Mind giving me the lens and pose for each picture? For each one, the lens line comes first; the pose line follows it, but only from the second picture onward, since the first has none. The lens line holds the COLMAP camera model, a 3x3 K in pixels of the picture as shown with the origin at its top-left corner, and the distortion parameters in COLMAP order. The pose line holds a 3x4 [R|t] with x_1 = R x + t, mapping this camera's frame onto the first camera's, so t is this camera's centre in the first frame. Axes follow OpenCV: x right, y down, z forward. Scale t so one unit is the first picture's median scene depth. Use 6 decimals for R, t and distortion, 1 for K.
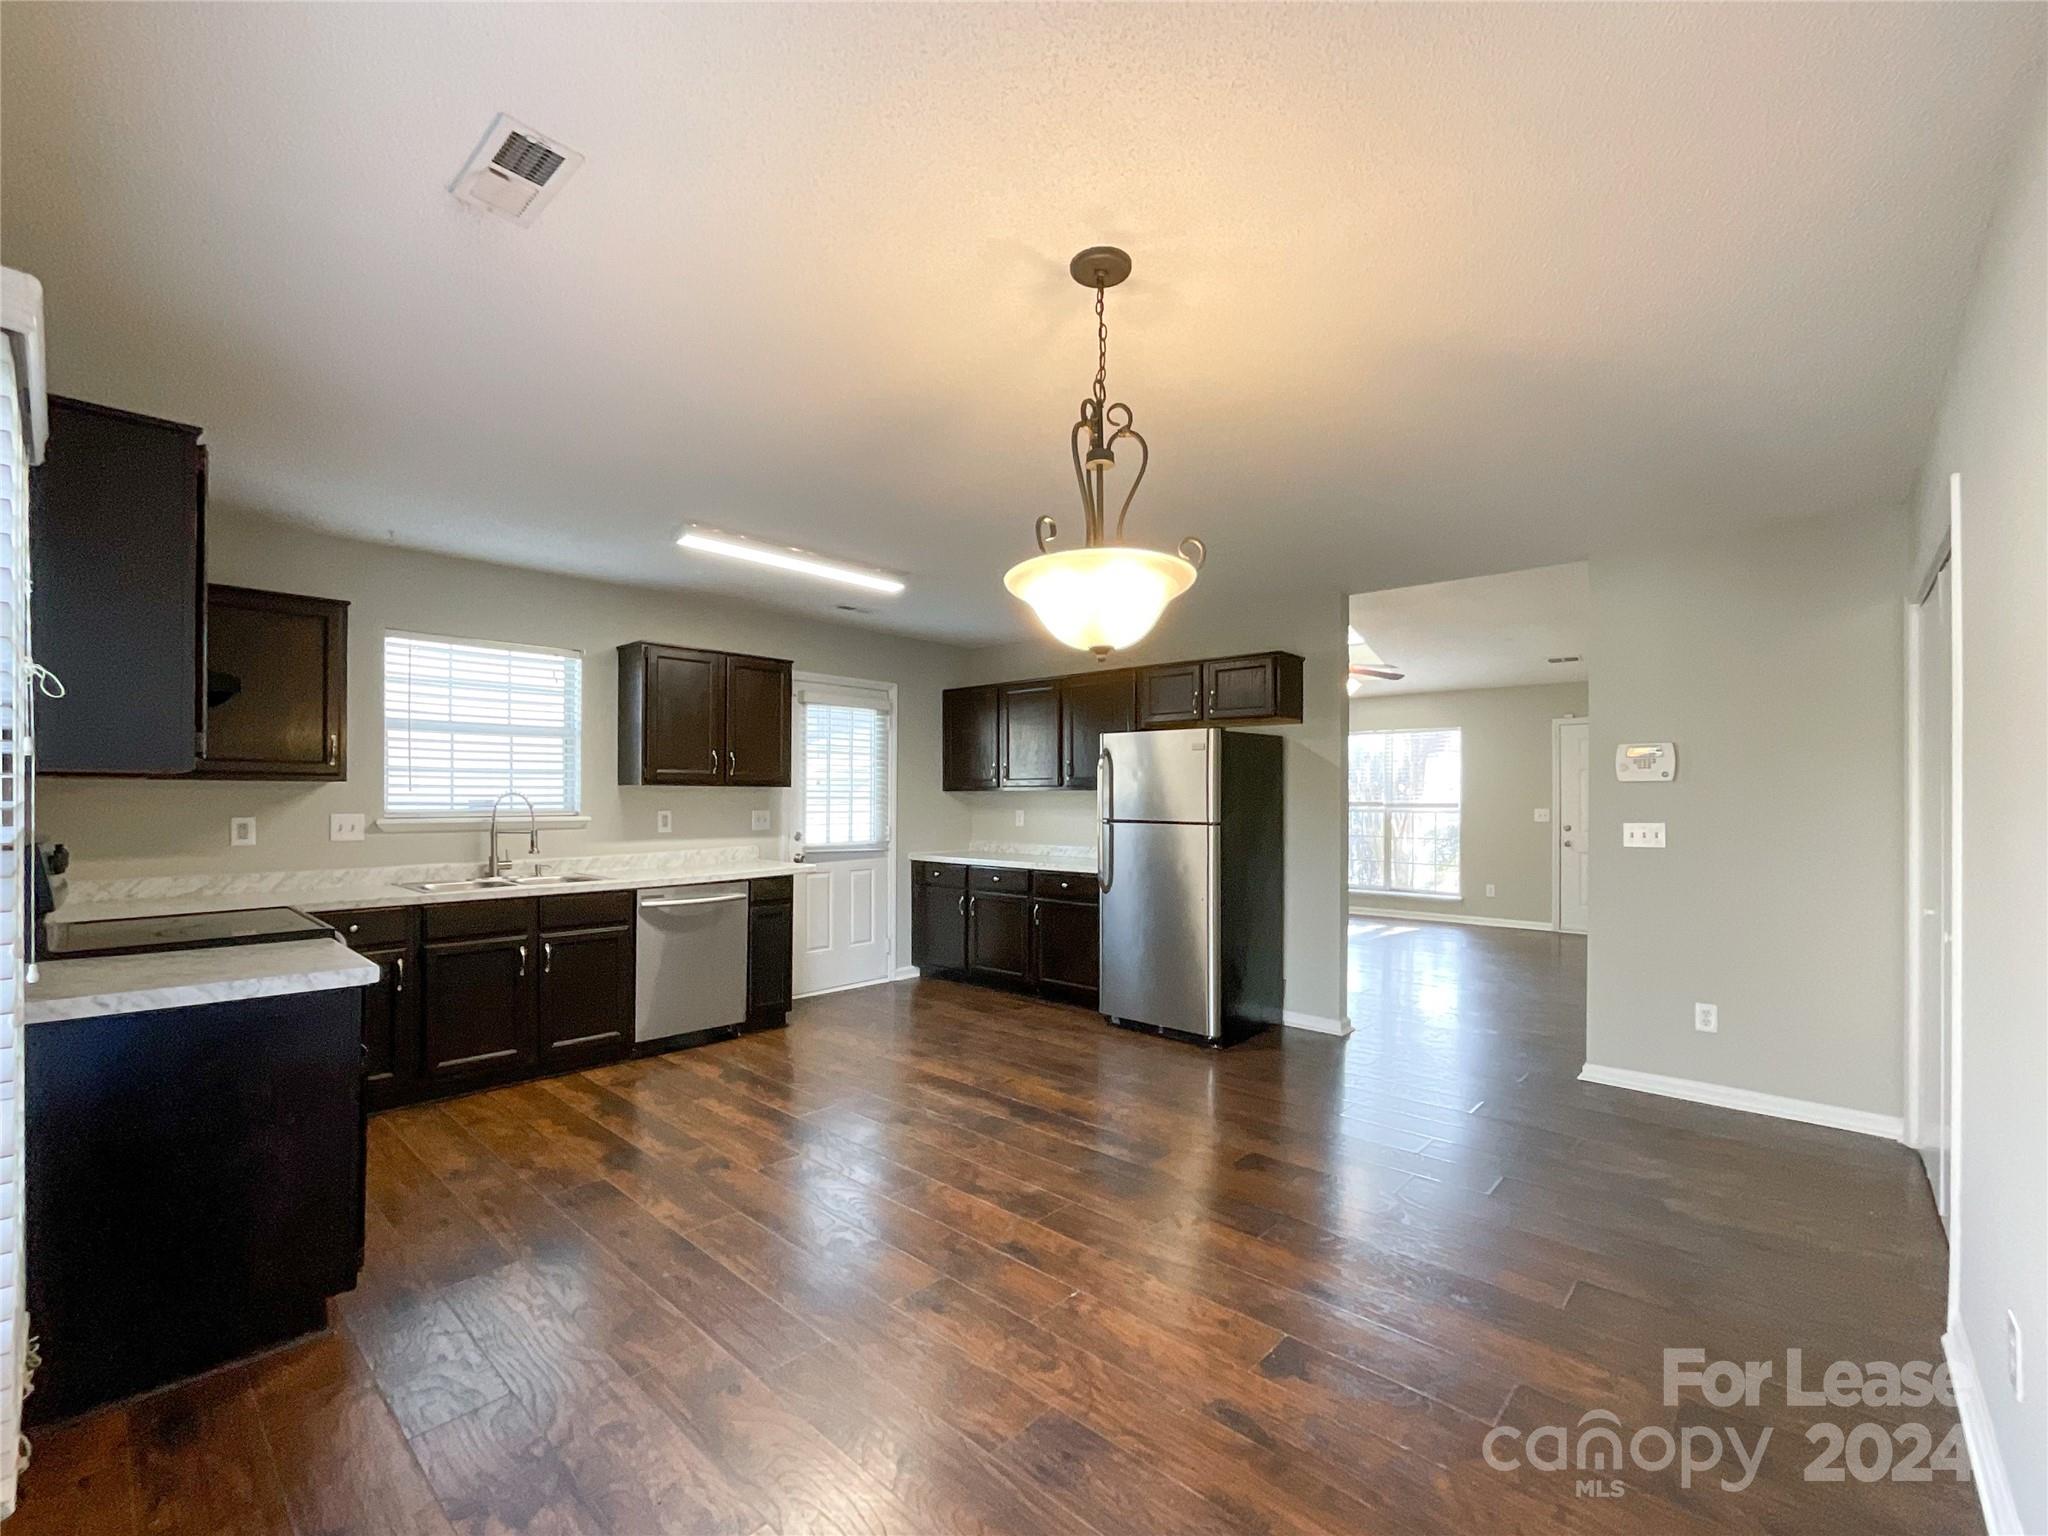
lens RADIAL K [[862.2, 0, 1028.4], [0, 862.2, 806.1], [0, 0, 1]] dist [-0.000846, -0.000016]
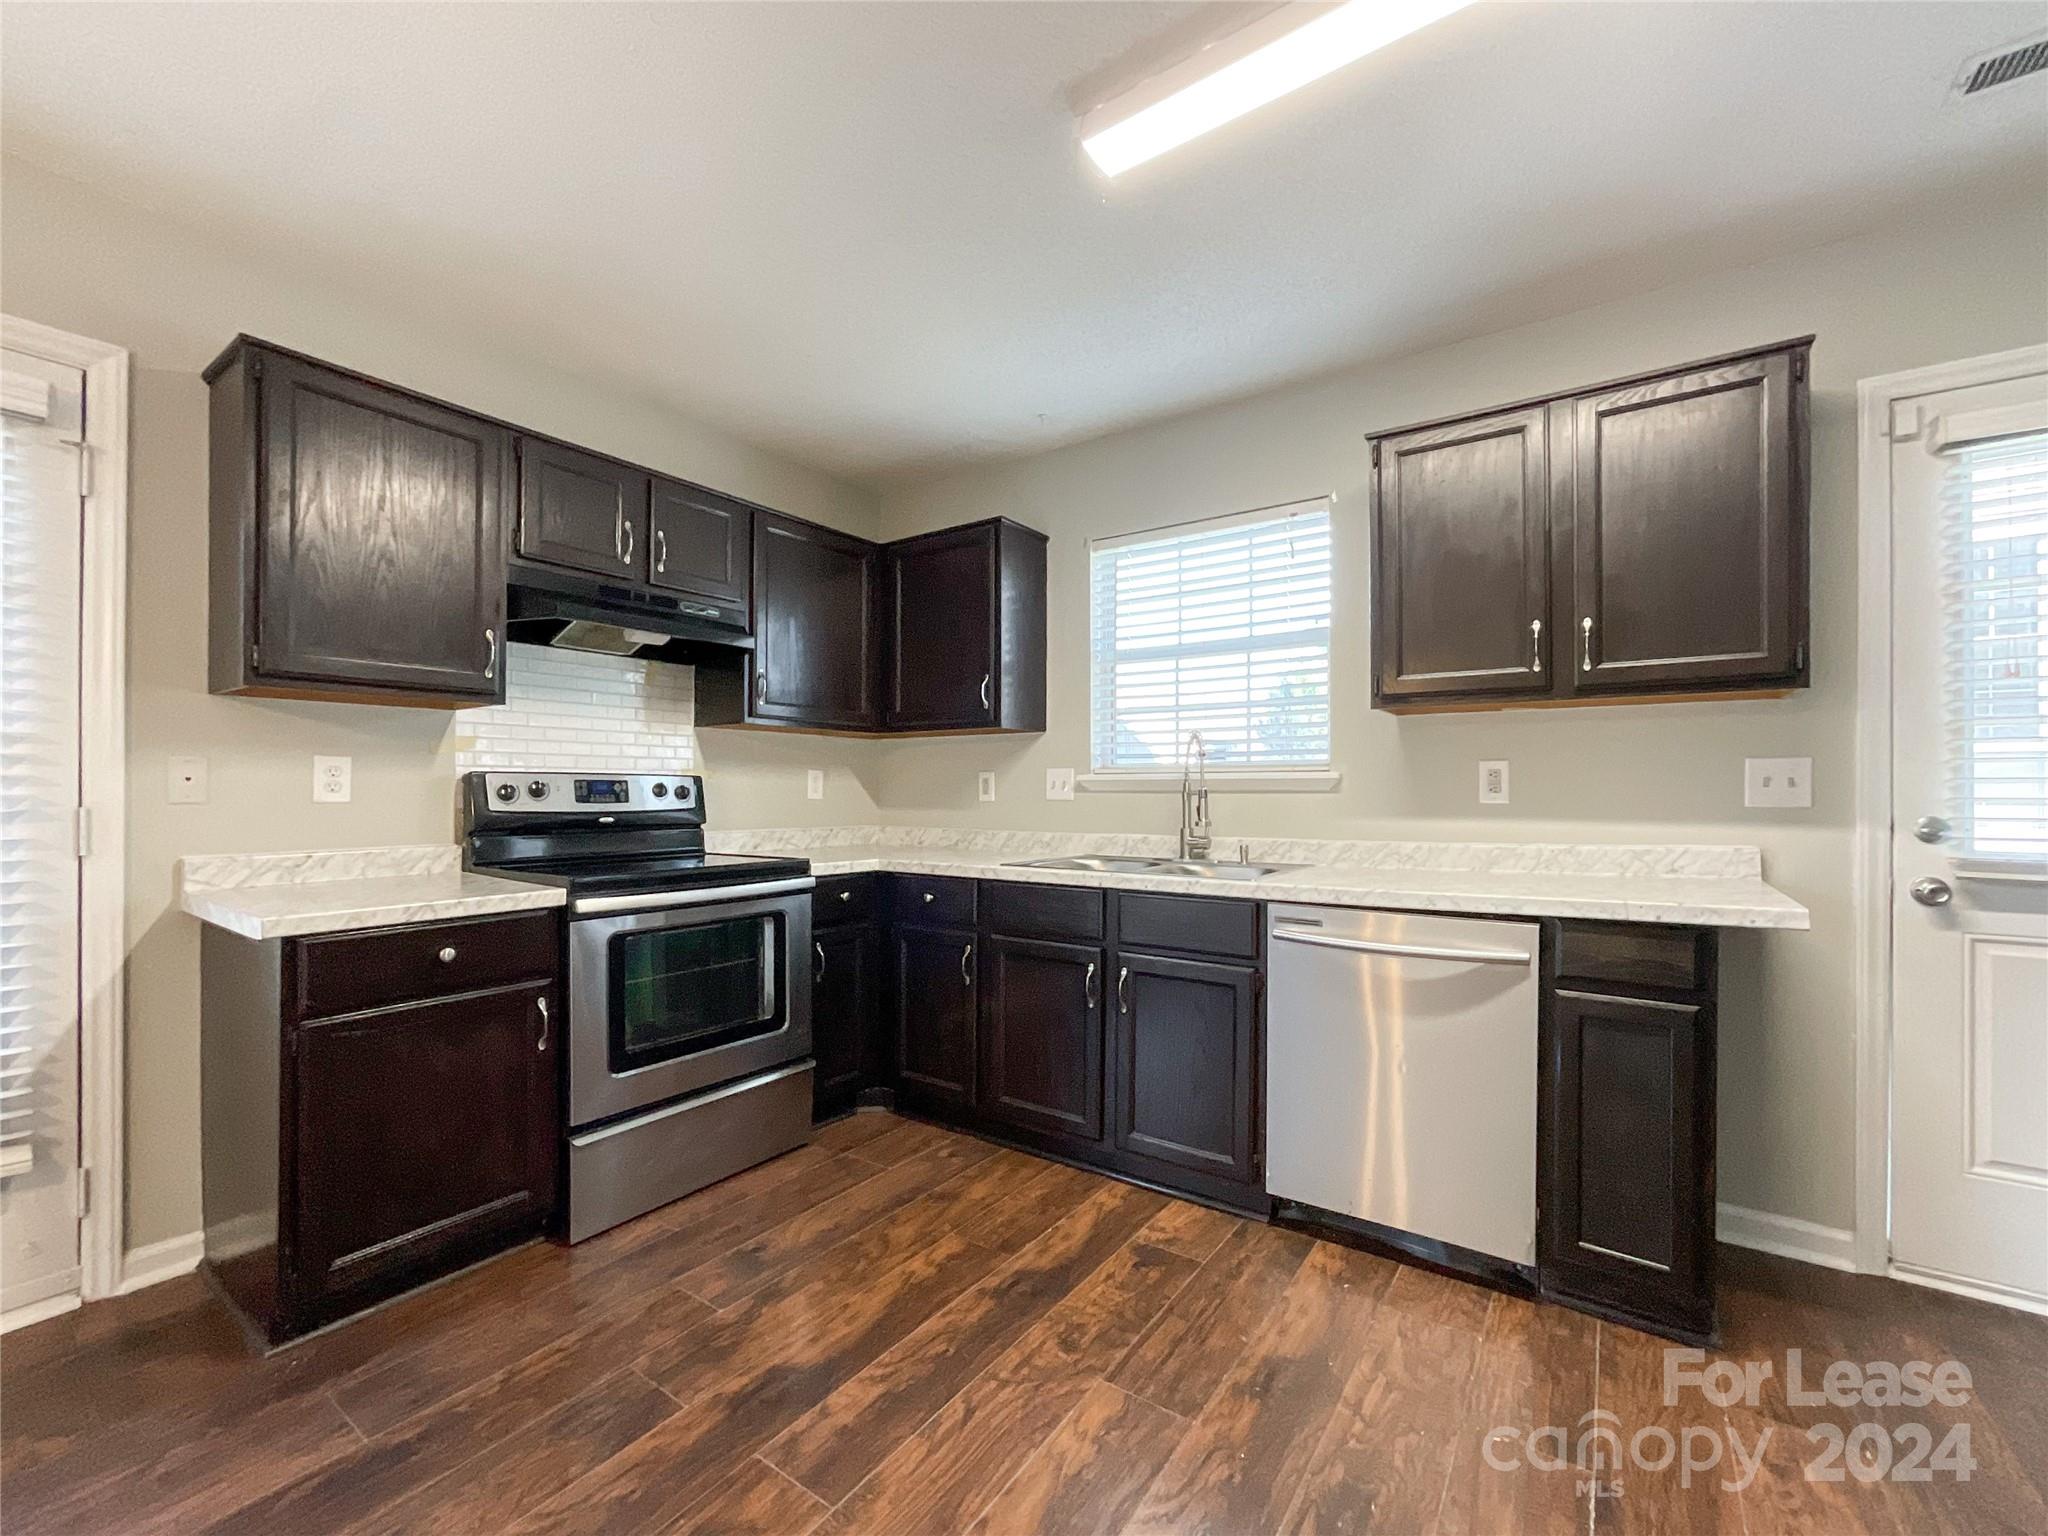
lens RADIAL K [[842.3, 0, 1026.4], [0, 842.3, 792.7], [0, 0, 1]] dist [-0.015629, -0.000002]
pose [[0.124956, -0.003357, -0.992157, 0.036699], [-0.011176, 0.999926, -0.004791, 0.036819], [0.992099, 0.011687, 0.124909, 0.844989]]
